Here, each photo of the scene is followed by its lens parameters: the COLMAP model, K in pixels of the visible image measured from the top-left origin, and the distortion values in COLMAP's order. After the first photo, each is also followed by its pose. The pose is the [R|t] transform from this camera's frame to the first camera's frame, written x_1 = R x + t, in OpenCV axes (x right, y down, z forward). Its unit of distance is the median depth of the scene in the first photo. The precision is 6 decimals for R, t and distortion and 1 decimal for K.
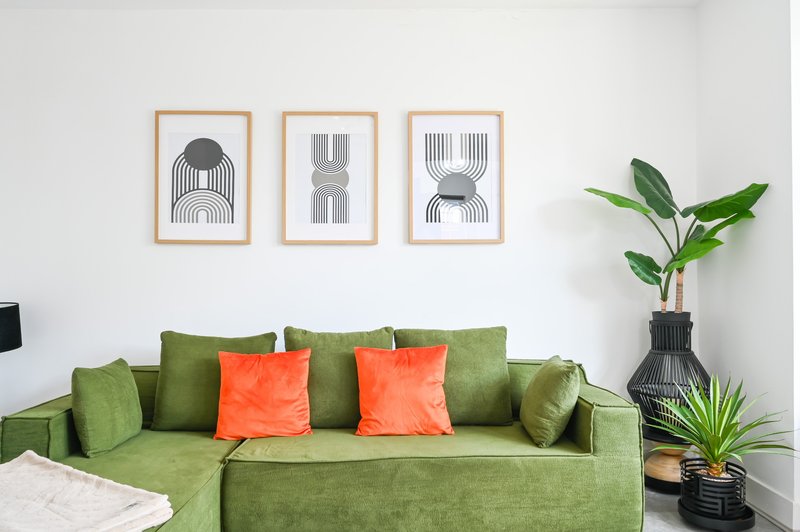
lens RADIAL K [[581.5, 0, 399.5], [0, 581.5, 271.4], [0, 0, 1]] dist [-0.005029, -0.005929]
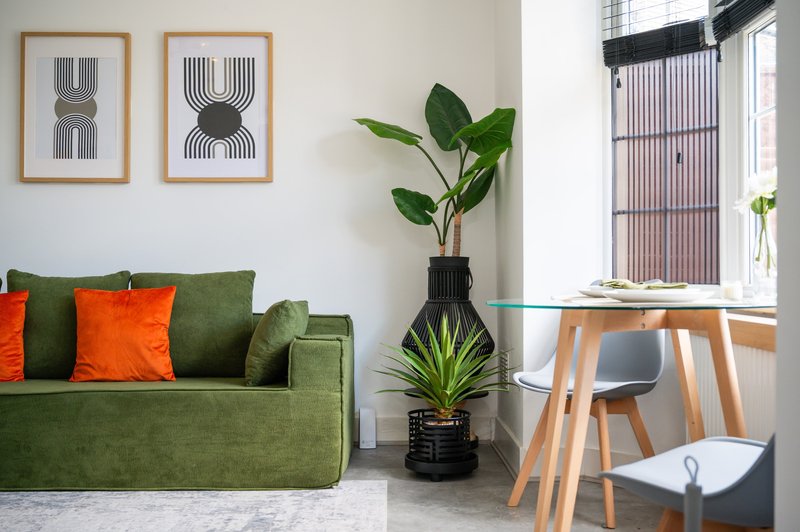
lens RADIAL K [[853.3, 0, 392.3], [0, 853.3, 268.0], [0, 0, 1]] dist [-0.003155, 0.000000]
pose [[0.999973, 0.003584, -0.006359, 0.417048], [-0.003677, 0.999885, -0.014725, 0.113053], [0.006305, 0.014748, 0.999871, -0.324692]]
